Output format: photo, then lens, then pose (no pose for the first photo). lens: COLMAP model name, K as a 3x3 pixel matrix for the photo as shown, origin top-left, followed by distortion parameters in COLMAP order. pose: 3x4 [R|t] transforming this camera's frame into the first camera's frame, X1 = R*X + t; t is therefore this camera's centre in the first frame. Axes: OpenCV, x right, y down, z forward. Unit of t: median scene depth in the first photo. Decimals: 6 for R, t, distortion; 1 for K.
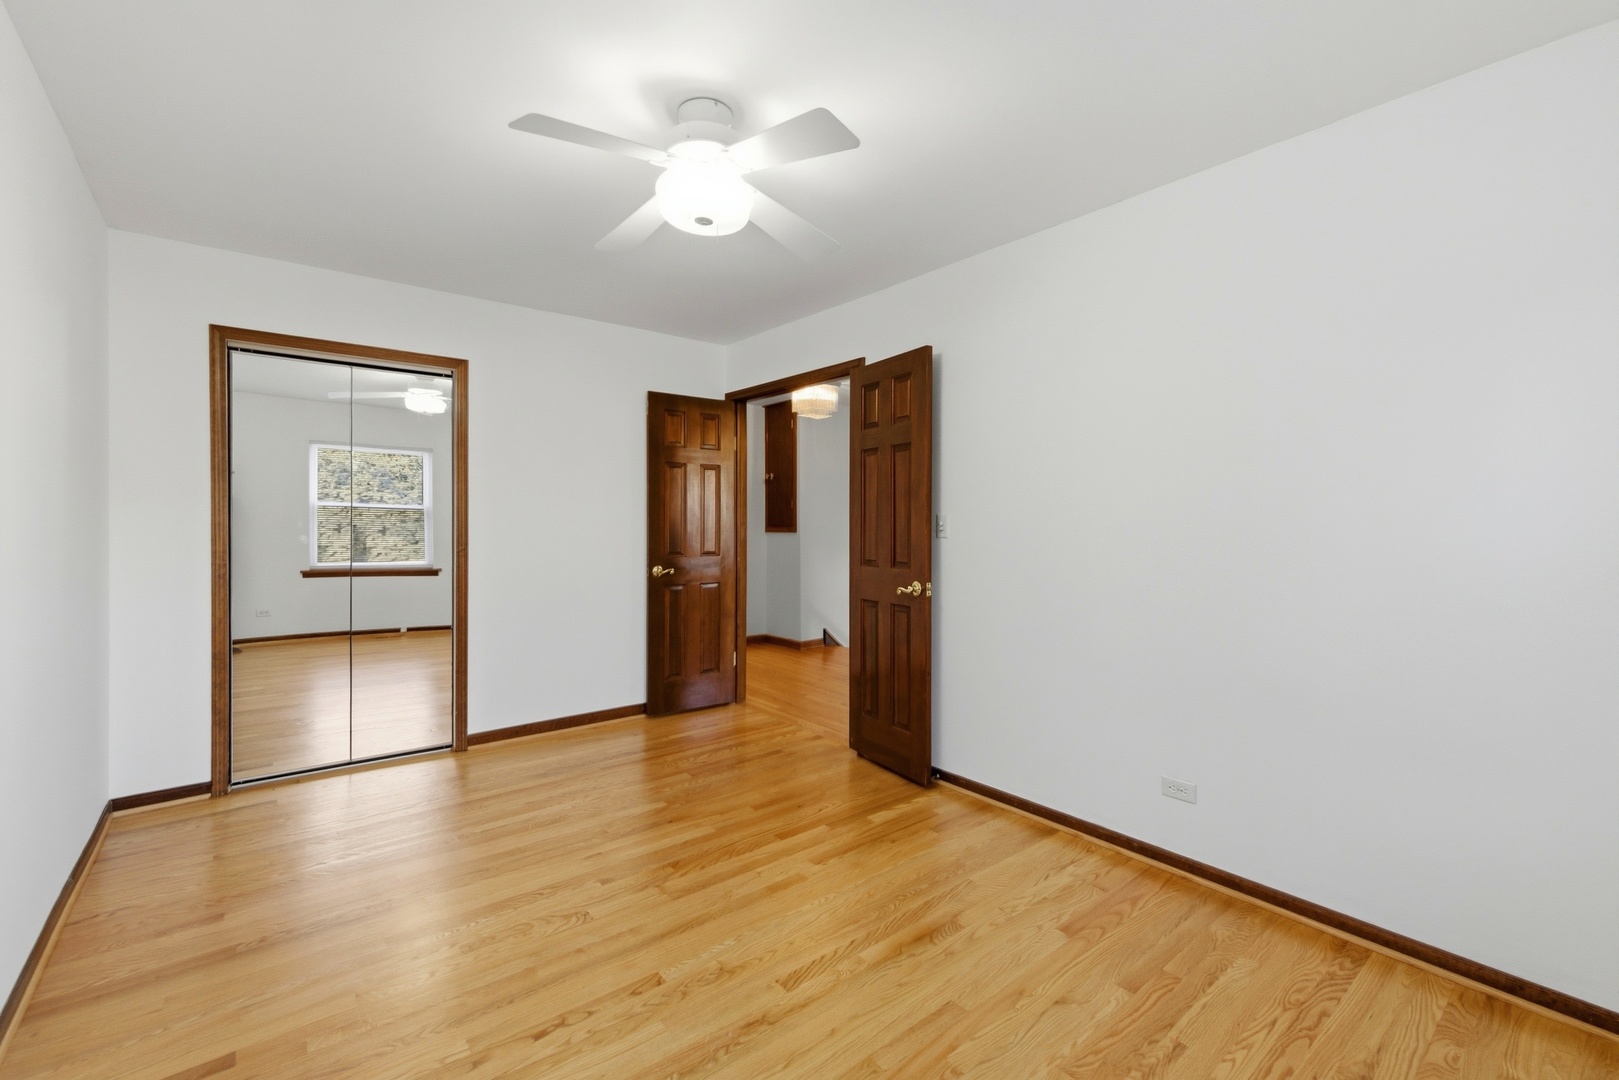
lens RADIAL K [[684.4, 0, 805.0], [0, 684.4, 527.0], [0, 0, 1]] dist [0.001659, 0.000179]
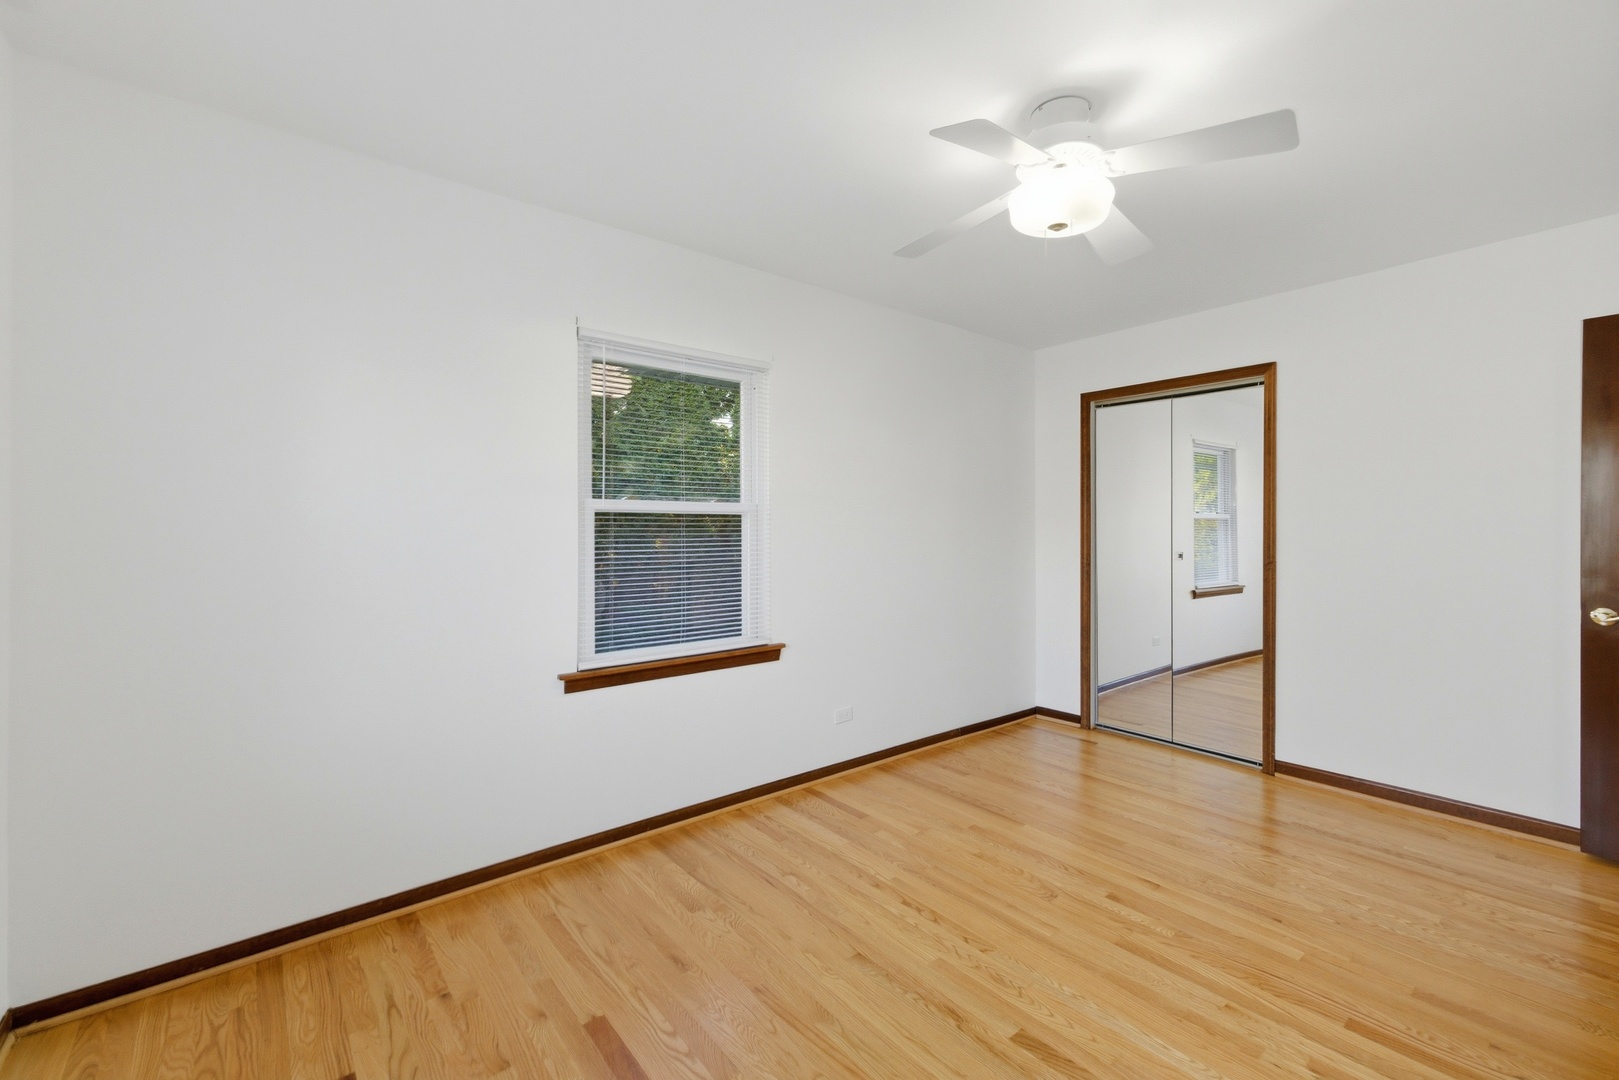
lens RADIAL K [[684.4, 0, 805.4], [0, 684.4, 538.1], [0, 0, 1]] dist [0.001659, 0.000179]
pose [[-0.007566, 0.011521, -0.999905, 0.543228], [-0.004130, 0.999925, 0.011553, -0.011587], [0.999963, 0.004217, -0.007518, 0.431680]]
